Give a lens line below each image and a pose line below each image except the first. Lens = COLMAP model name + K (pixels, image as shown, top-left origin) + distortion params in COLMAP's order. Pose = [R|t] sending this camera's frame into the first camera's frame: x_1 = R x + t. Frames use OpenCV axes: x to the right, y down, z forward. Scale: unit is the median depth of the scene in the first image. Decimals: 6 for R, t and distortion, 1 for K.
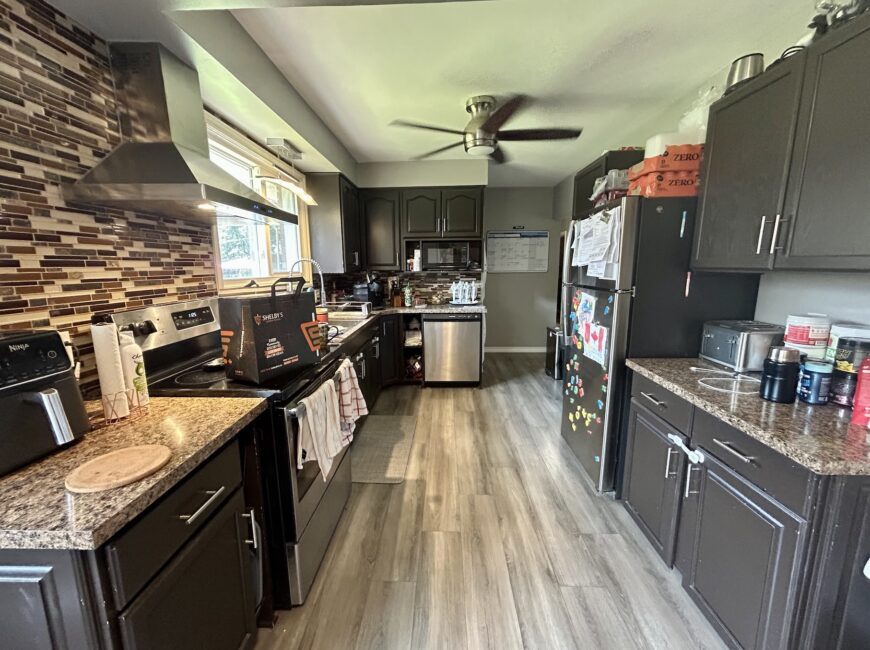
lens RADIAL K [[355.0, 0, 433.5], [0, 355.0, 325.0], [0, 0, 1]] dist [0.001705, 0.000389]
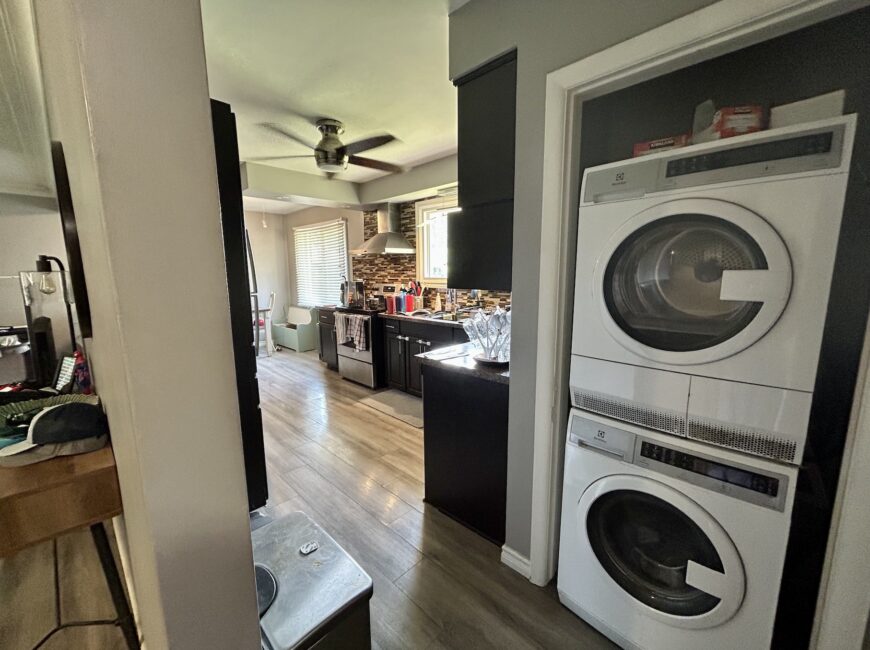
lens RADIAL K [[355.0, 0, 433.5], [0, 355.0, 325.0], [0, 0, 1]] dist [0.001705, 0.000389]
pose [[-0.674669, 0.125048, -0.727451, 1.152051], [-0.108387, 0.958078, 0.265215, -0.521529], [0.730119, 0.257779, -0.632832, 3.024040]]
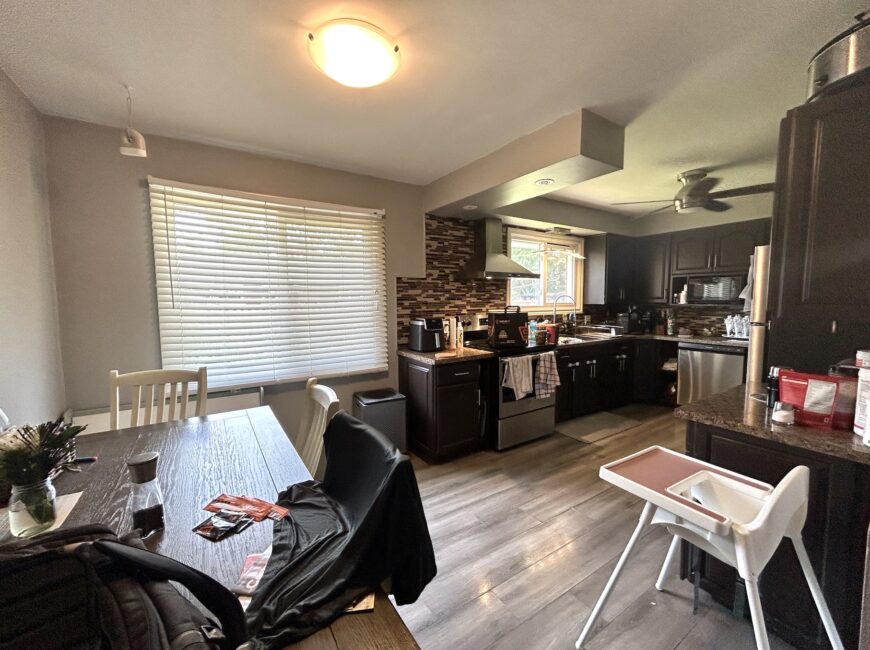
lens RADIAL K [[355.0, 0, 433.5], [0, 355.0, 325.0], [0, 0, 1]] dist [0.001705, 0.000389]
pose [[0.574272, 0.067844, -0.815848, 0.983916], [-0.135203, 0.990735, -0.012782, 0.075868], [0.807423, 0.117646, 0.578125, -0.610836]]
